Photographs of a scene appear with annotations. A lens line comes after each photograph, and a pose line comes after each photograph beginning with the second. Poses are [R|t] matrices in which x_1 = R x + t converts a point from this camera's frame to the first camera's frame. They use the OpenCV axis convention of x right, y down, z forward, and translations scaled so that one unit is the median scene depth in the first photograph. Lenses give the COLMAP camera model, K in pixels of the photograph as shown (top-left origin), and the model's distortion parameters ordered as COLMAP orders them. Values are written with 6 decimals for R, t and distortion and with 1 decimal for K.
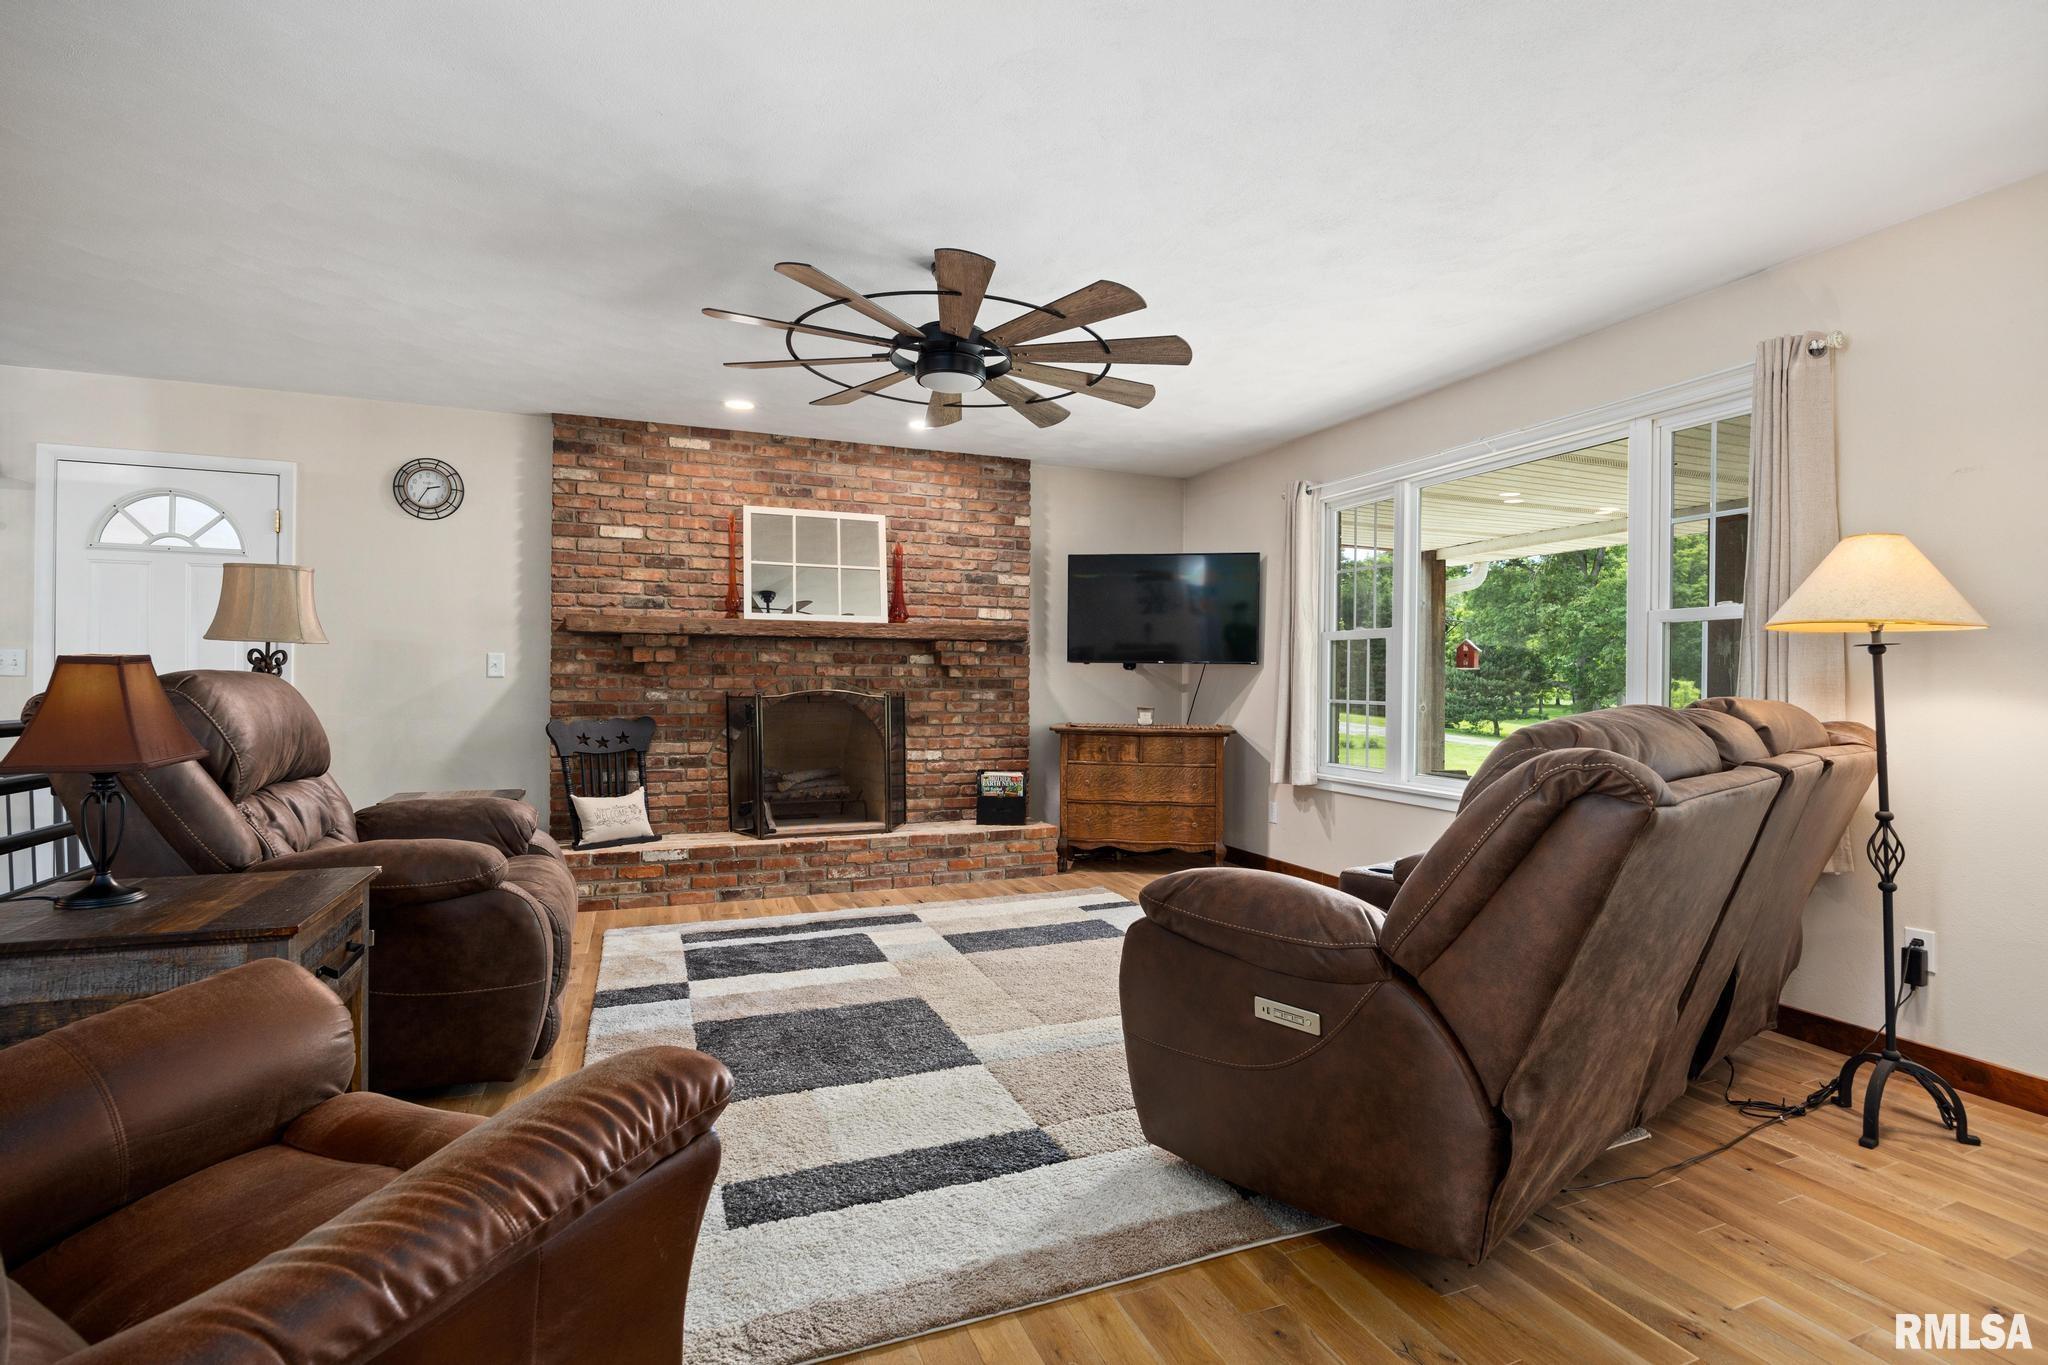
lens RADIAL K [[973.7, 0, 1035.9], [0, 973.7, 684.3], [0, 0, 1]] dist [-0.002201, 0.000063]
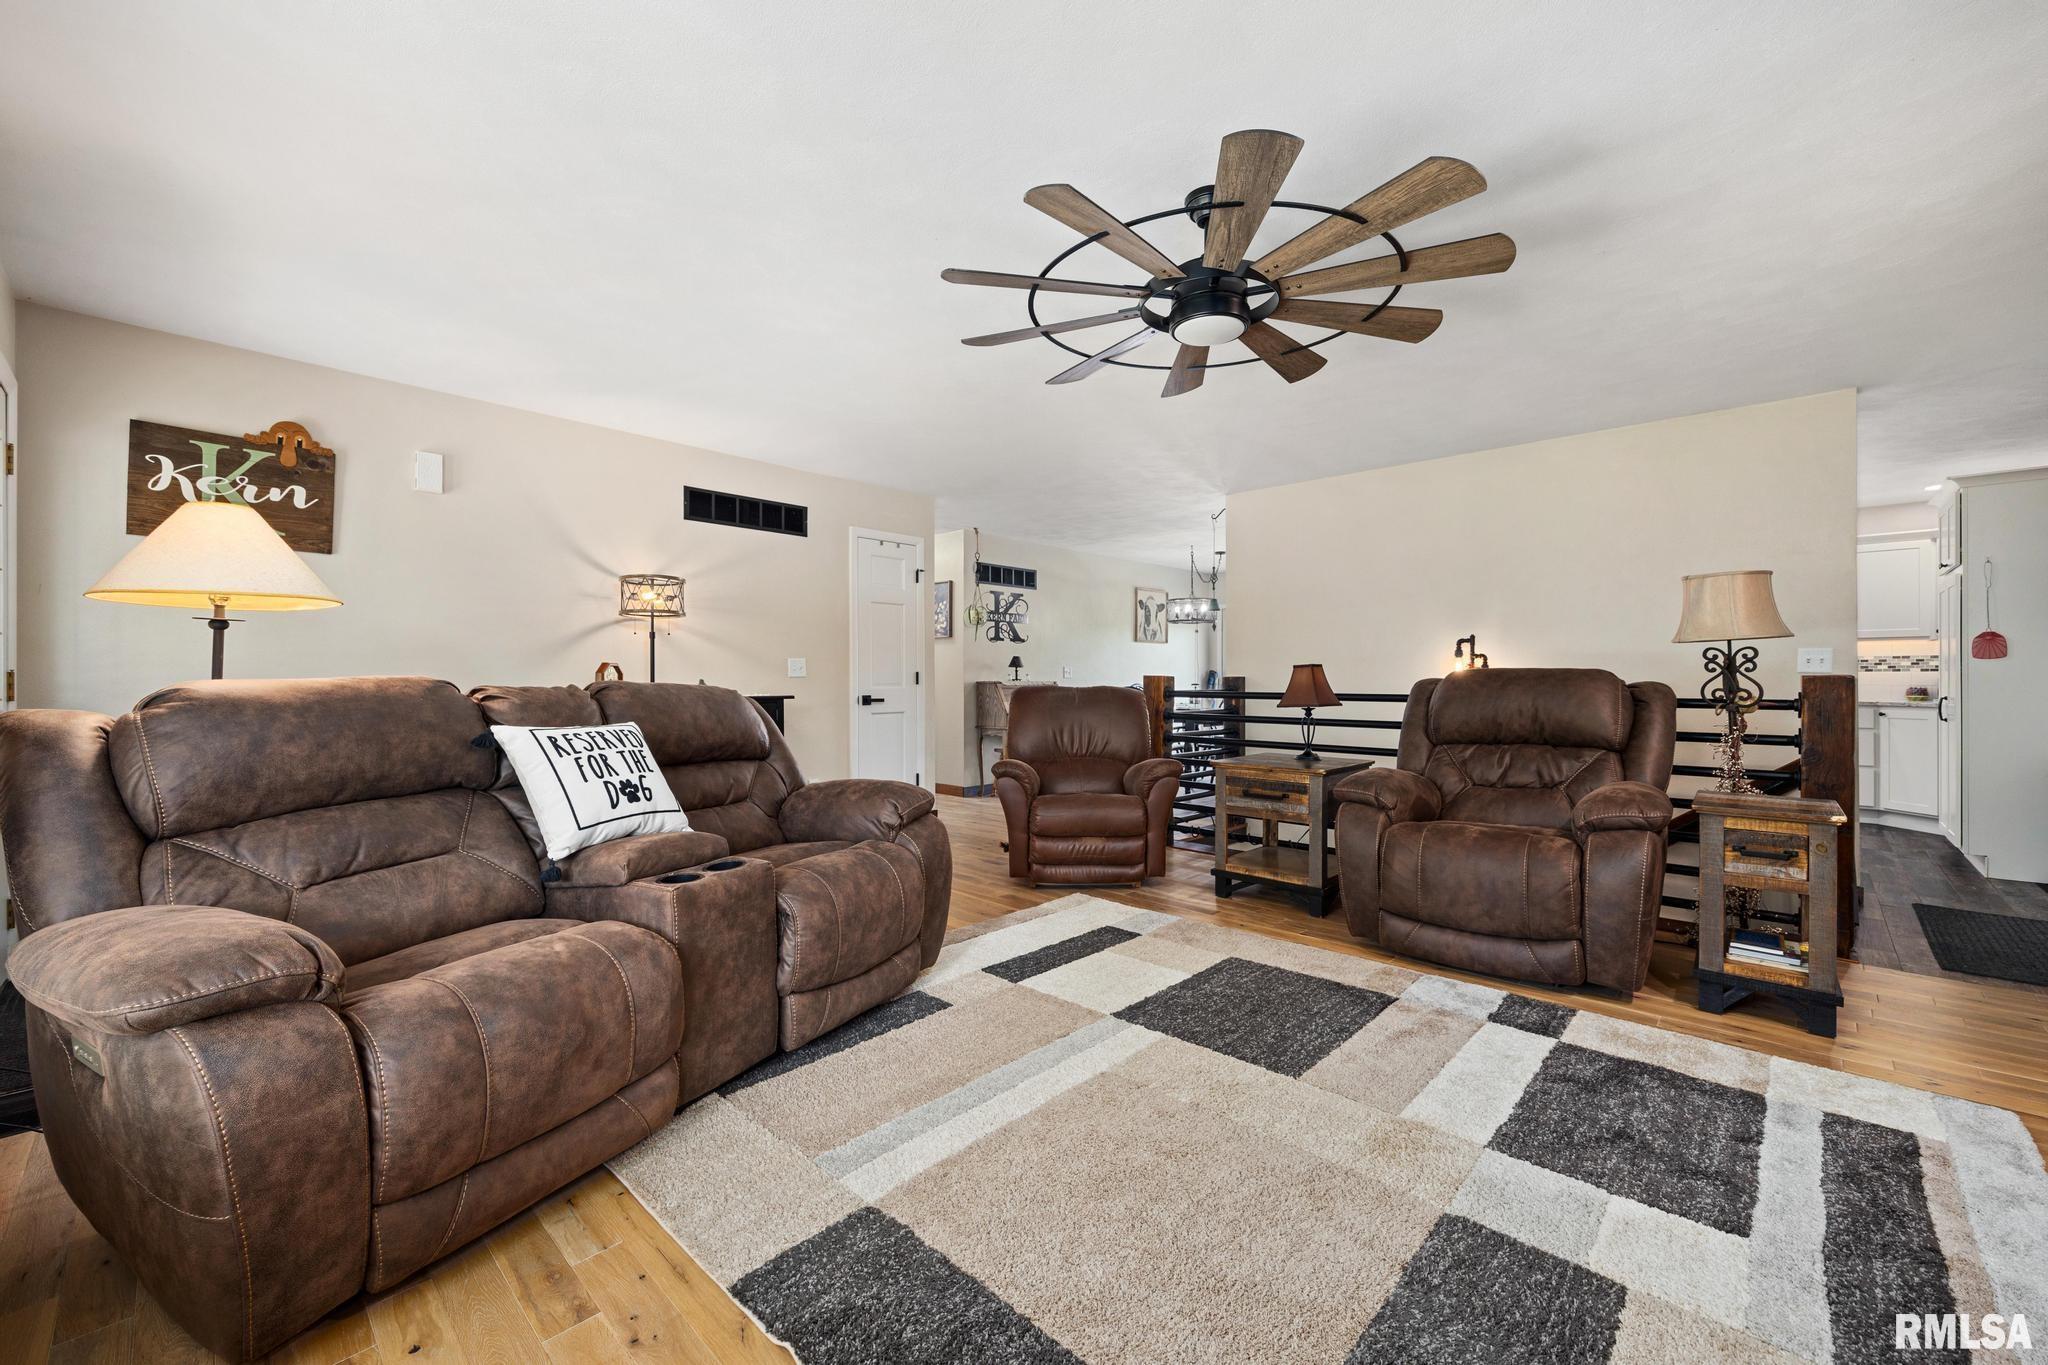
lens RADIAL K [[812.4, 0, 1052.4], [0, 812.4, 682.8], [0, 0, 1]] dist [-0.000500, 0.000413]
pose [[-0.903514, -0.005361, -0.428525, 0.213476], [-0.007829, 0.999961, 0.003998, 0.005749], [0.428487, 0.006968, -0.903521, 0.962085]]
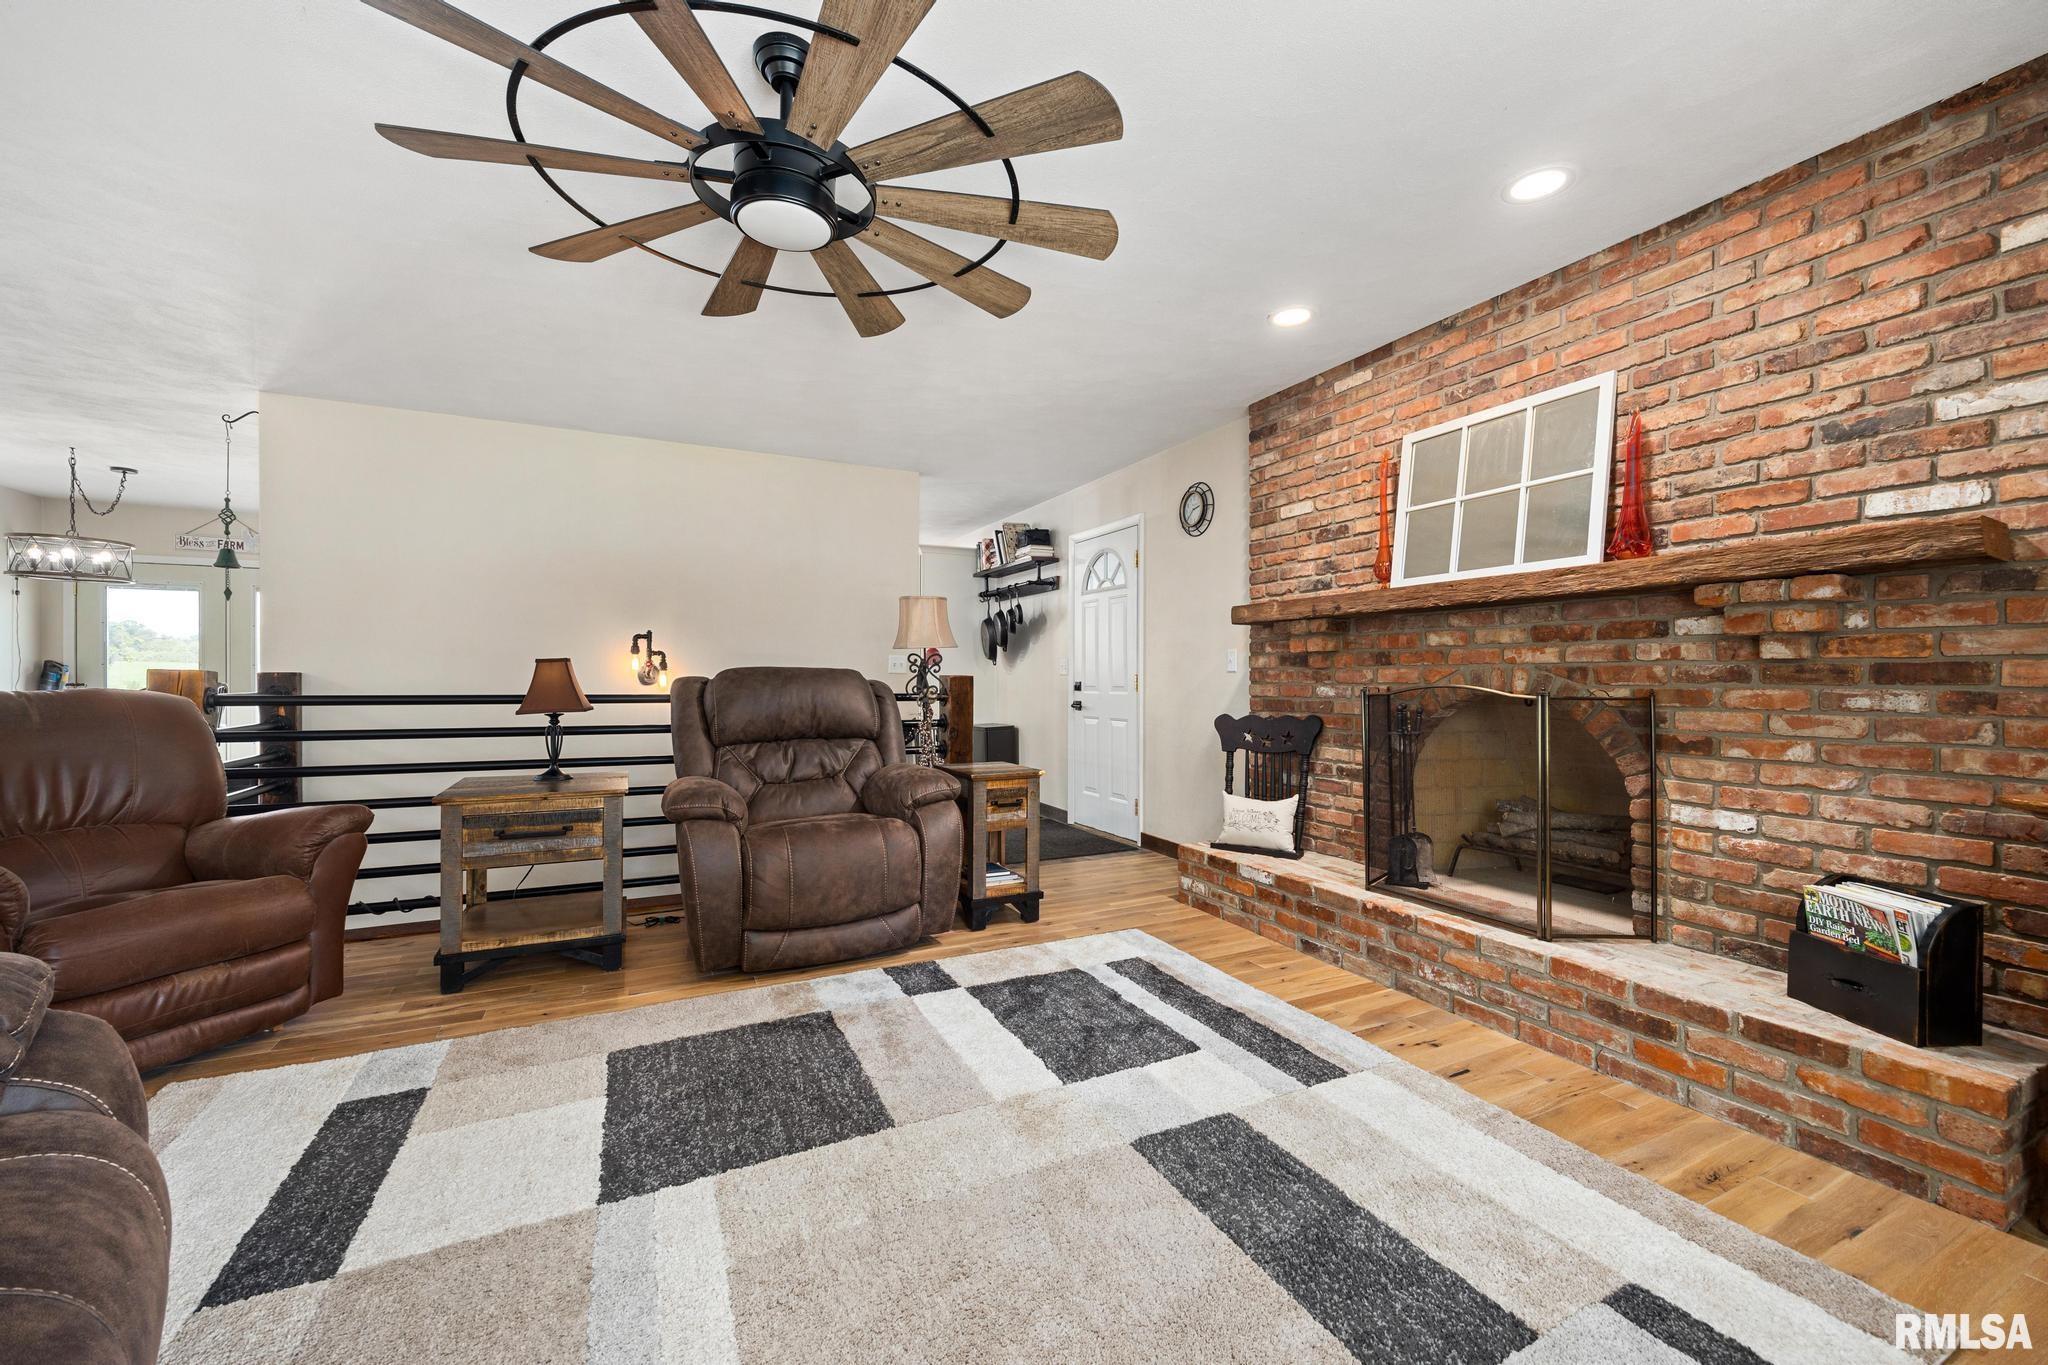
lens RADIAL K [[812.4, 0, 1030.3], [0, 812.4, 680.5], [0, 0, 1]] dist [-0.000500, 0.000413]
pose [[0.076580, -0.004563, -0.997053, 0.295431], [-0.005443, 0.999973, -0.004994, 0.007155], [0.997049, 0.005809, 0.076553, 0.675973]]
